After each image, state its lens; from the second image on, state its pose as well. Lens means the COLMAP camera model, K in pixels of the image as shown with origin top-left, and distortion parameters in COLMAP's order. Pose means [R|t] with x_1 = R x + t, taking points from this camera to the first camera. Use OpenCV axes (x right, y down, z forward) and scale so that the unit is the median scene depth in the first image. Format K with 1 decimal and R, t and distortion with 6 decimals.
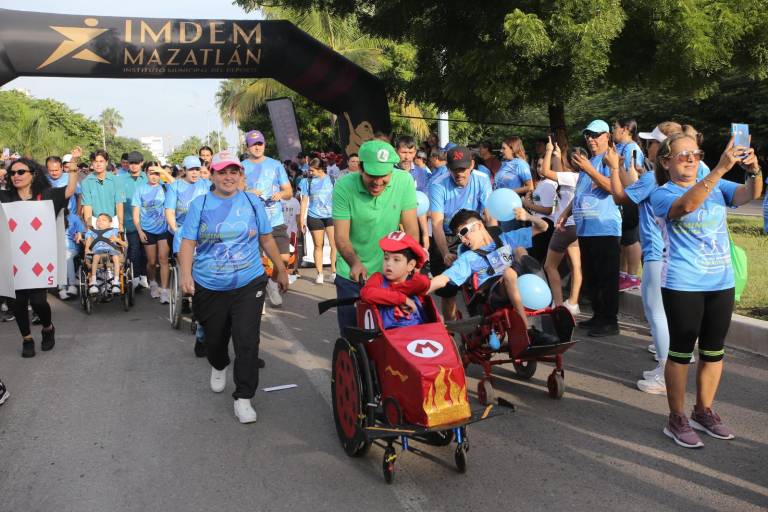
lens RADIAL K [[792.7, 0, 384.0], [0, 792.7, 256.0], [0, 0, 1]] dist [0.000269, 0.111044]
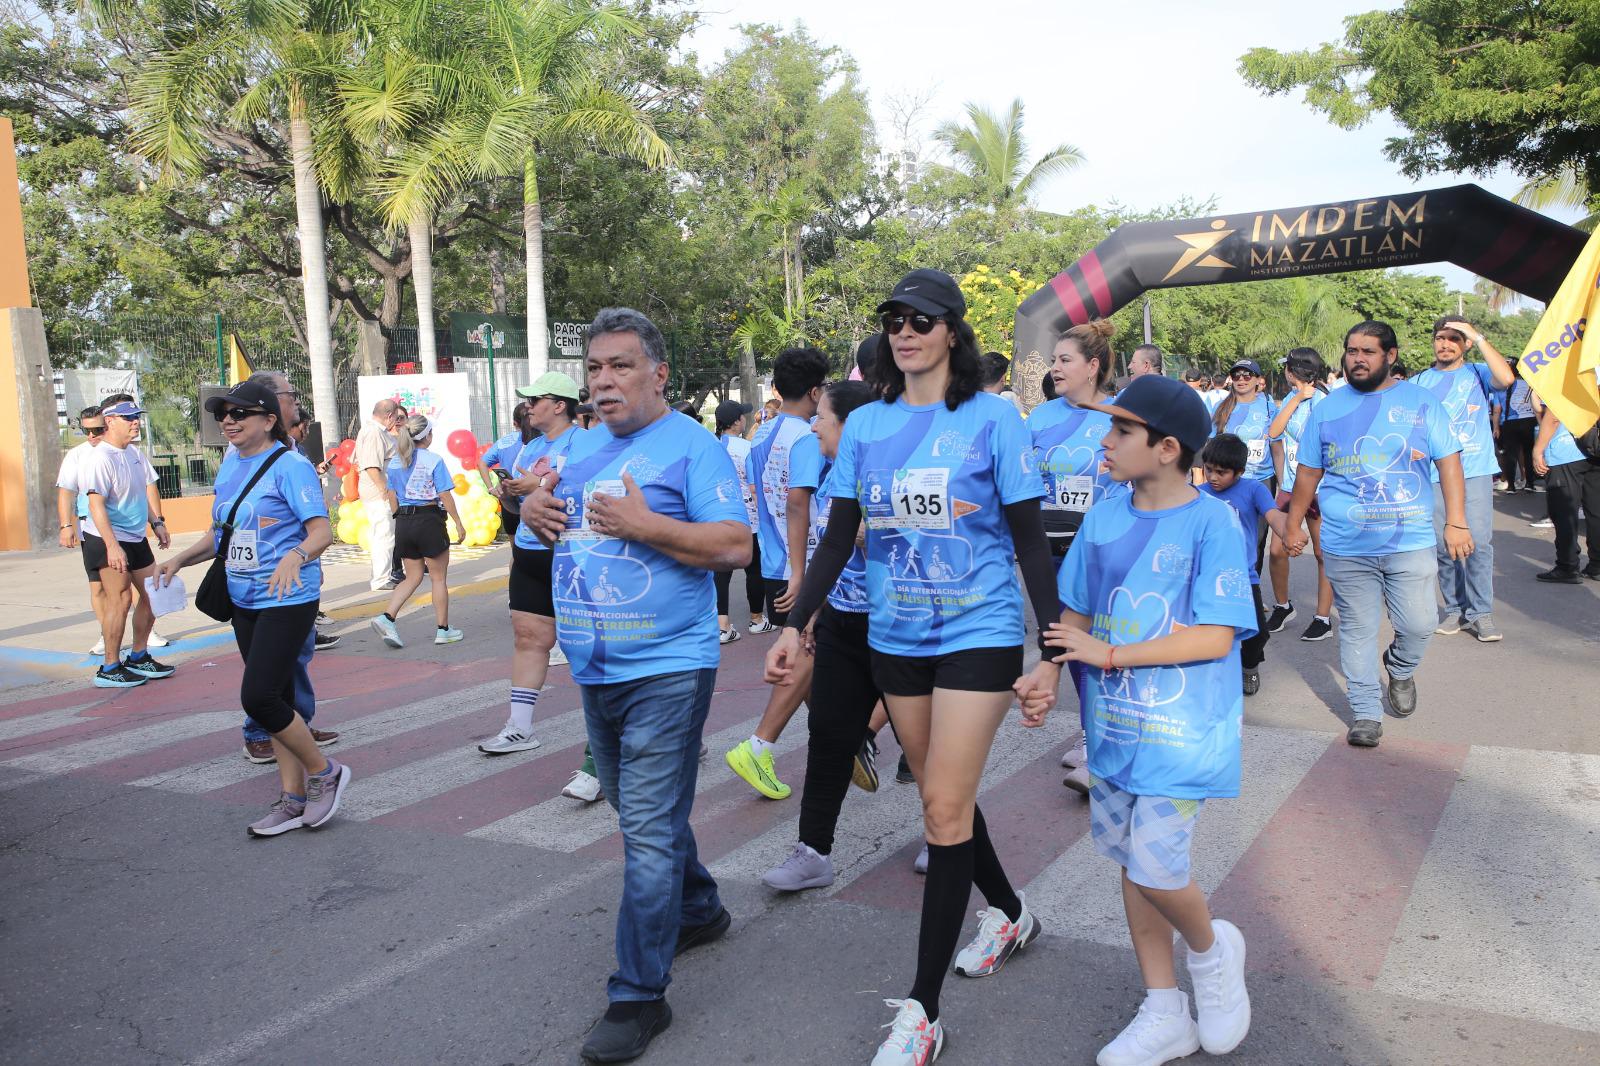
lens RADIAL K [[1357.1, 0, 795.6], [0, 1357.1, 532.1], [0, 0, 1]] dist [-0.012962, 0.058786]
pose [[0.682313, 0.059403, -0.728643, 0.433786], [-0.052067, 0.998111, 0.032615, 0.030304], [0.729204, 0.015685, 0.684117, -0.387896]]
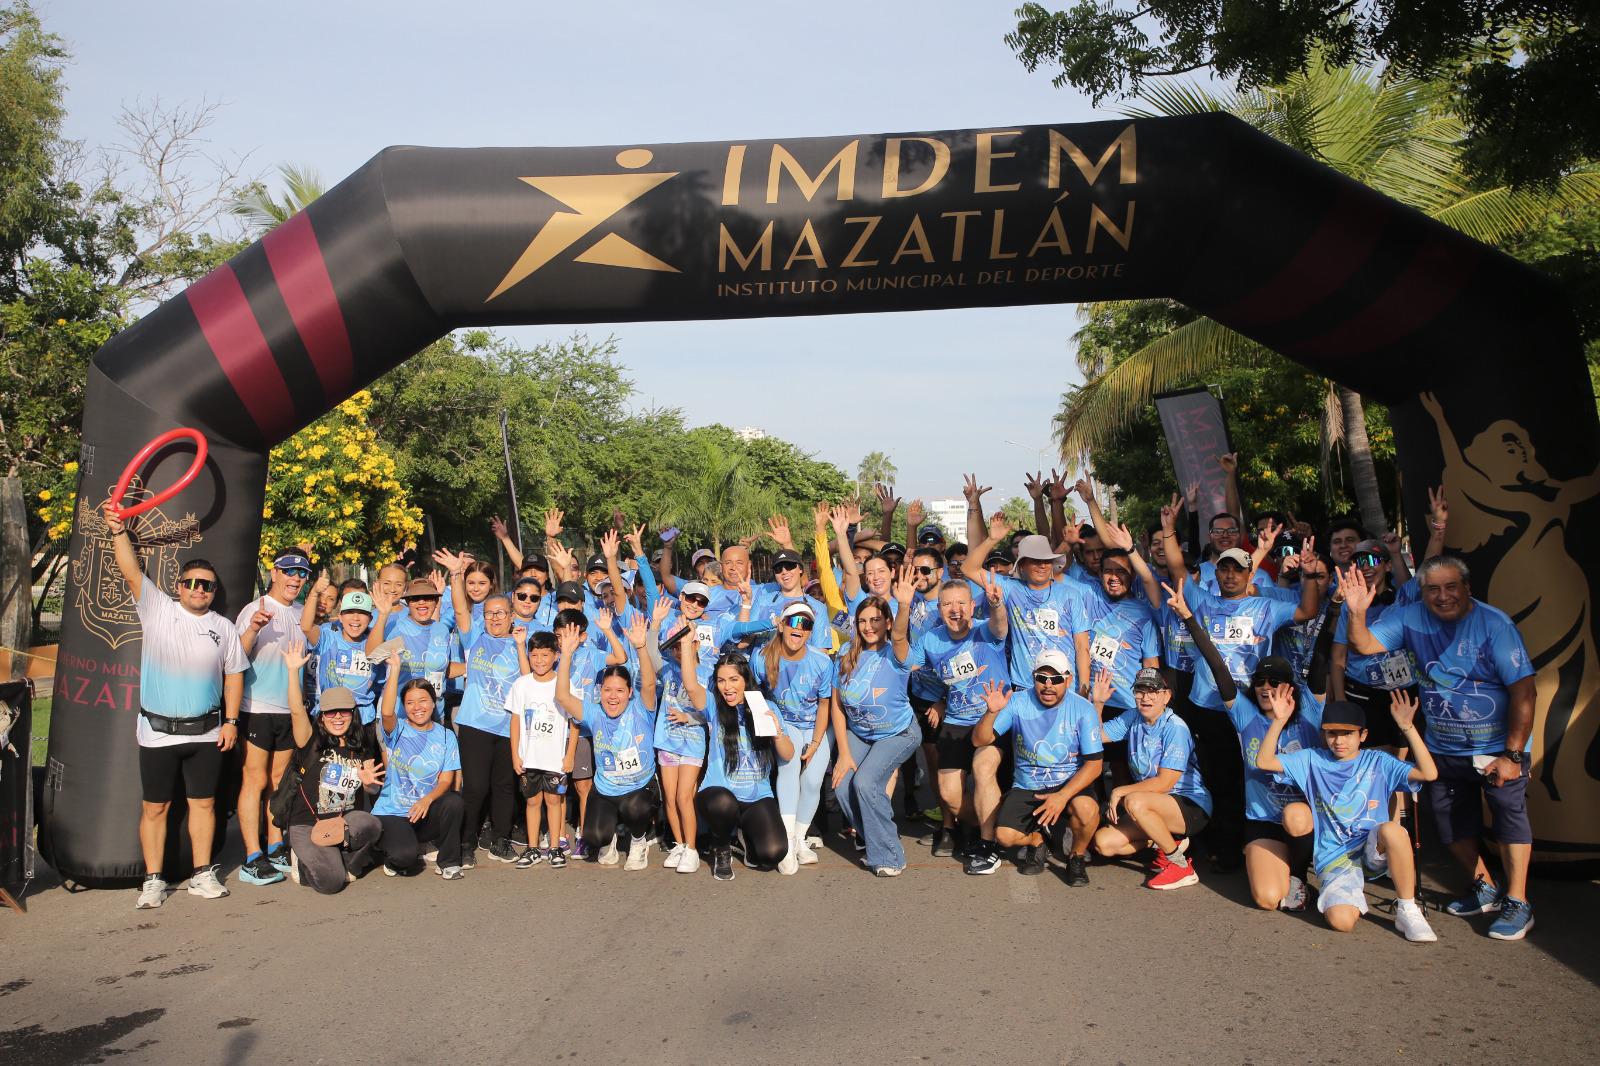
lens RADIAL K [[1407.9, 0, 795.6], [0, 1407.9, 494.0], [0, 0, 1]] dist [-0.006712, -0.005068]
pose [[0.924240, -0.015925, -0.381480, -0.071775], [-0.042104, 0.988785, -0.143285, -0.064815], [0.379483, 0.148492, 0.913205, 0.475864]]
